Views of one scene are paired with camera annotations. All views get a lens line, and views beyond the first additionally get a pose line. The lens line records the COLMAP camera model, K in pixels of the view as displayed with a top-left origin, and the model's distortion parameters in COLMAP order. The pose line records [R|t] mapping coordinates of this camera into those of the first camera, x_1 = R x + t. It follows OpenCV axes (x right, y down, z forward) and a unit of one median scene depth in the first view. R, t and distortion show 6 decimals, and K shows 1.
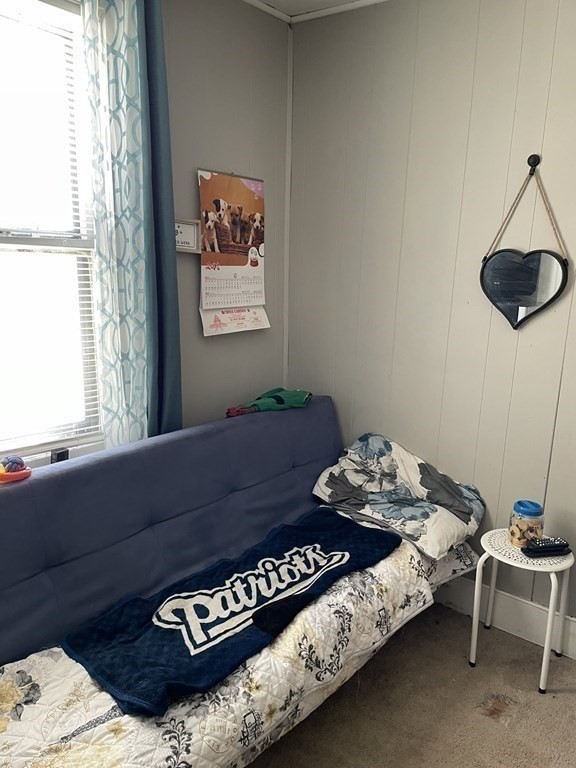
lens RADIAL K [[582.6, 0, 288.3], [0, 582.6, 380.5], [0, 0, 1]] dist [0.079939, -0.105315]
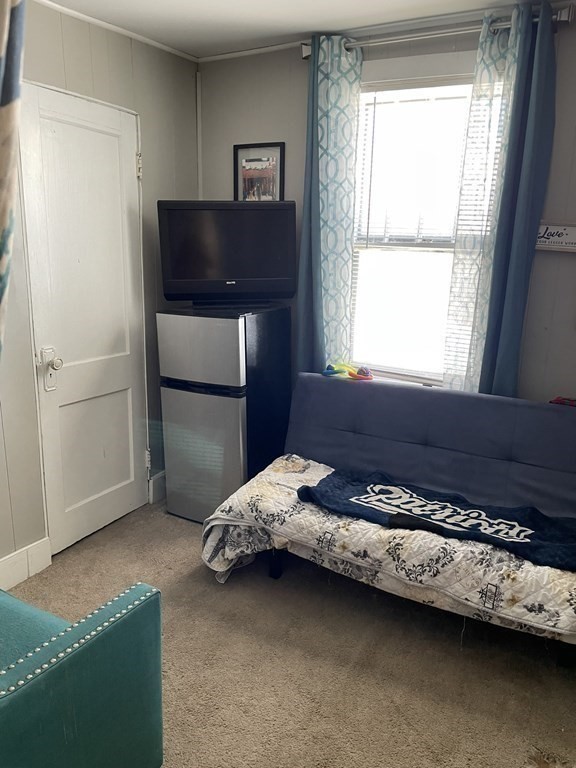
lens RADIAL K [[582.6, 0, 290.1], [0, 582.6, 386.4], [0, 0, 1]] dist [0.079939, -0.105315]
pose [[0.197504, 0.215656, -0.956287, 1.070442], [-0.223033, 0.959805, 0.170386, -0.058427], [0.954593, 0.179632, 0.237664, 0.344805]]
